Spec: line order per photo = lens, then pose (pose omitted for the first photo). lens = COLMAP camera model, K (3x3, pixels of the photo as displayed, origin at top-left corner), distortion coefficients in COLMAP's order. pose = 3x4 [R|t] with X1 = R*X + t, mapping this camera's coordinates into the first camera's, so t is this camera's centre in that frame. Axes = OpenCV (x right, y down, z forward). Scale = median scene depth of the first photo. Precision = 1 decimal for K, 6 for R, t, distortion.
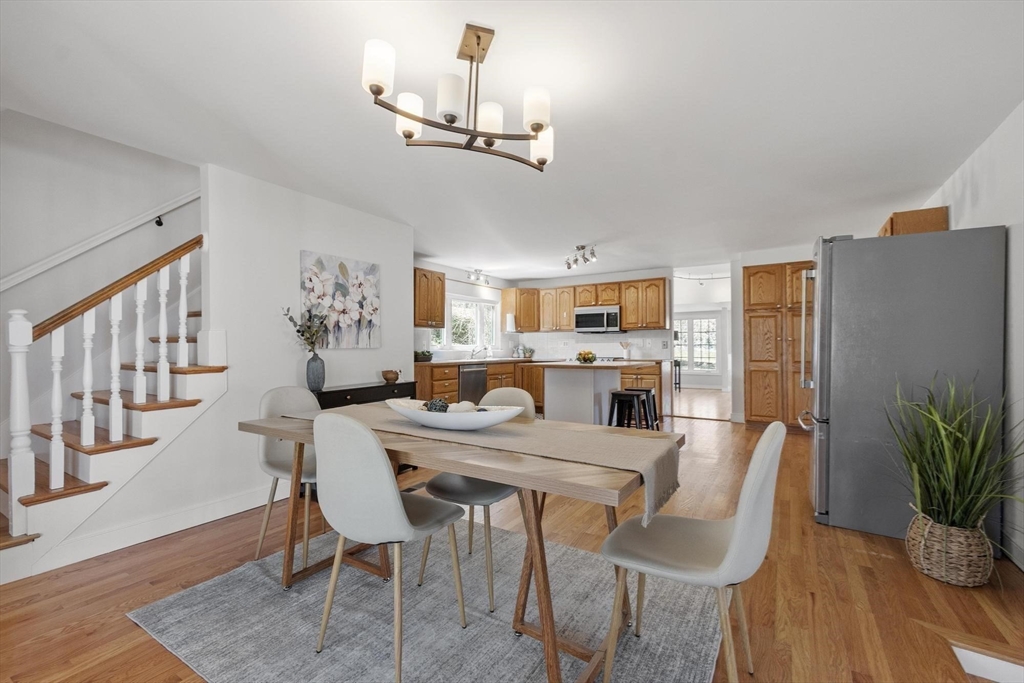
lens RADIAL K [[445.9, 0, 507.3], [0, 445.9, 341.5], [0, 0, 1]] dist [0.006812, -0.002658]
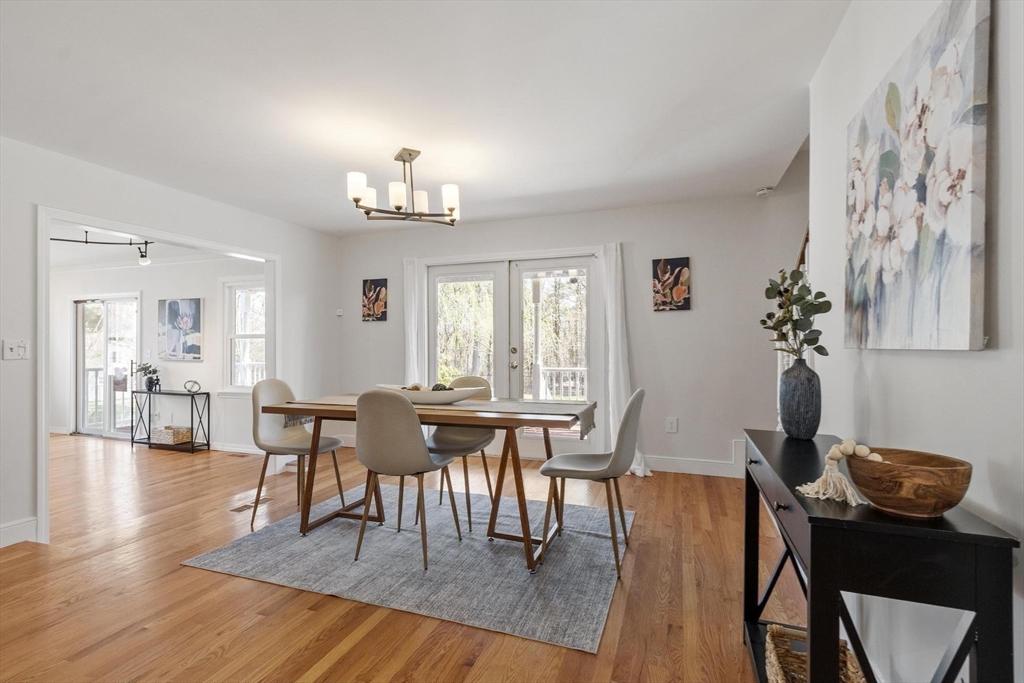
lens RADIAL K [[478.3, 0, 508.6], [0, 478.3, 340.8], [0, 0, 1]] dist [0.011074, -0.000097]
pose [[-0.975549, 0.004122, -0.219744, -0.014245], [0.008070, 0.999822, -0.017073, 0.008617], [0.219635, -0.018429, -0.975408, 0.849413]]
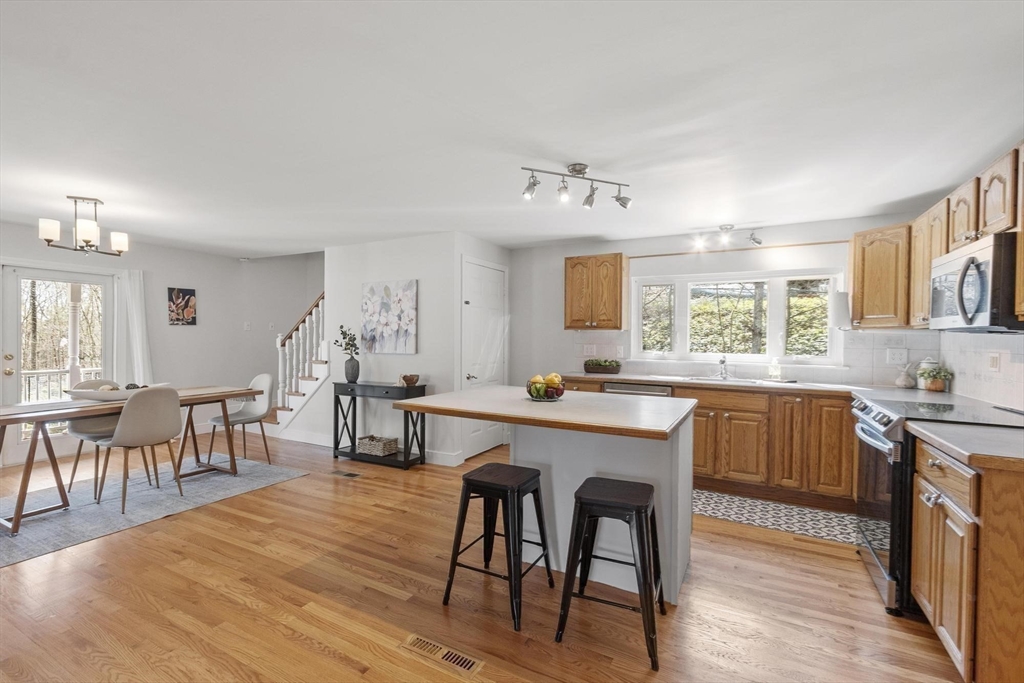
lens RADIAL K [[445.9, 0, 511.1], [0, 445.9, 344.5], [0, 0, 1]] dist [0.006812, -0.002658]
pose [[0.080977, 0.021329, -0.996488, 0.617970], [0.003236, 0.999760, 0.021662, -0.023756], [0.996711, -0.004979, 0.080888, 0.831562]]
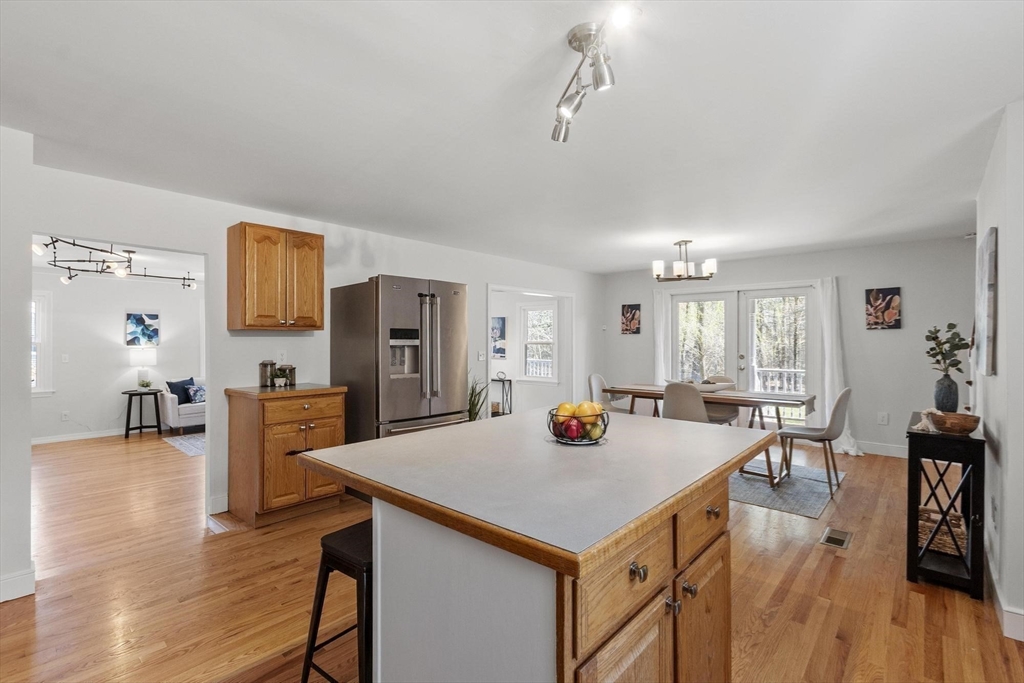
lens RADIAL K [[478.3, 0, 509.9], [0, 478.3, 336.2], [0, 0, 1]] dist [0.011074, -0.000097]
pose [[-0.988423, 0.002578, 0.151699, 0.157448], [0.000137, 0.999870, -0.016097, -0.018941], [-0.151720, -0.015890, -0.988296, 1.225888]]
